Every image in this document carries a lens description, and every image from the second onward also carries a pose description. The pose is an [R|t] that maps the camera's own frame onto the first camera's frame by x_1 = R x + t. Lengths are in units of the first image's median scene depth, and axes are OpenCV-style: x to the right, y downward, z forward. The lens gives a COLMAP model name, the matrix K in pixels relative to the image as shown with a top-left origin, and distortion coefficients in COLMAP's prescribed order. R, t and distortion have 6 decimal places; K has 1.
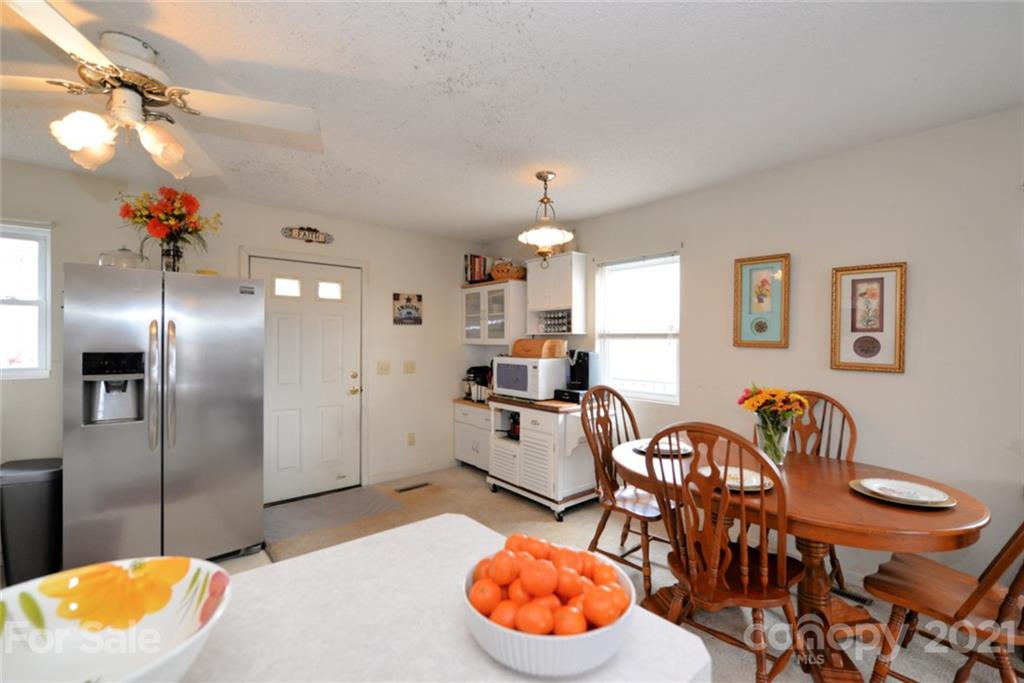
lens RADIAL K [[443.6, 0, 512.0], [0, 443.6, 341.5], [0, 0, 1]] dist [-0.001310, -0.000276]
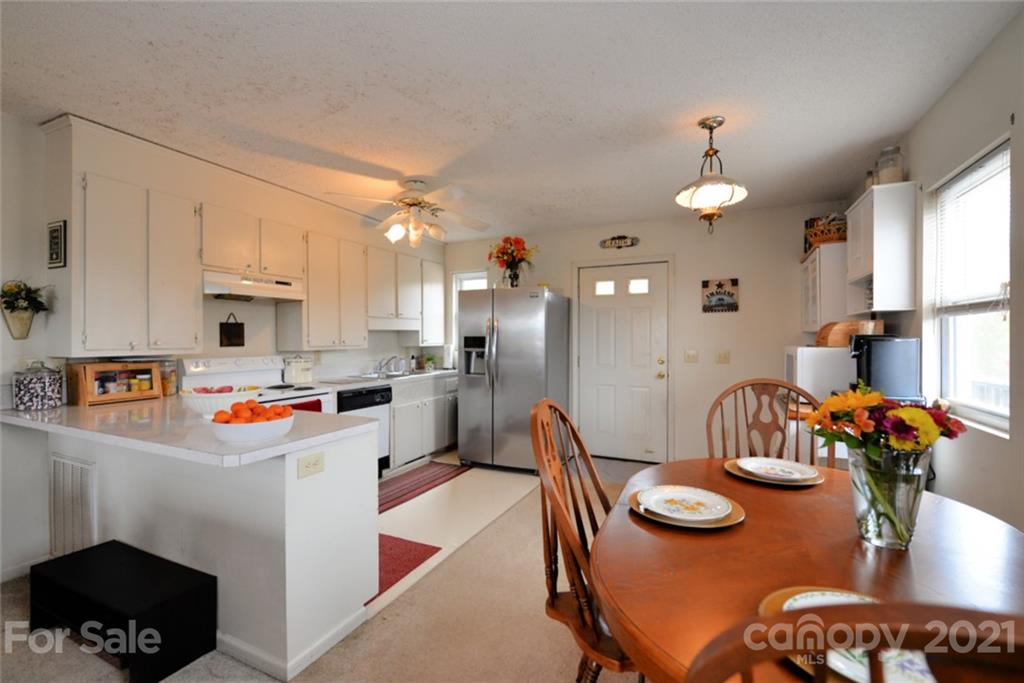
lens RADIAL K [[445.4, 0, 509.6], [0, 445.4, 344.2], [0, 0, 1]] dist [-0.004171, -0.001230]
pose [[0.402238, 0.006057, -0.915515, 0.538704], [0.000624, 0.999976, 0.006890, 0.028332], [0.915535, -0.003342, 0.402224, 0.246501]]
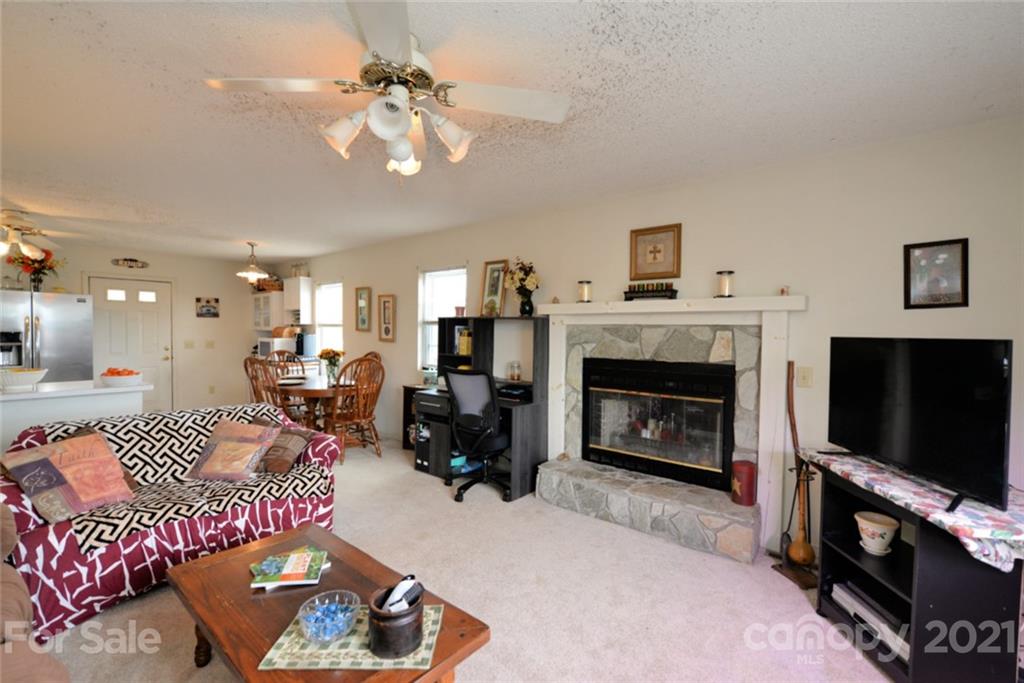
lens RADIAL K [[456.1, 0, 512.0], [0, 456.1, 341.5], [0, 0, 1]] dist [-0.001015, -0.000955]
pose [[0.989491, 0.001457, 0.144589, 0.718630], [-0.004844, 0.999722, 0.023077, 0.006057], [-0.144515, -0.023534, 0.989223, -0.913603]]
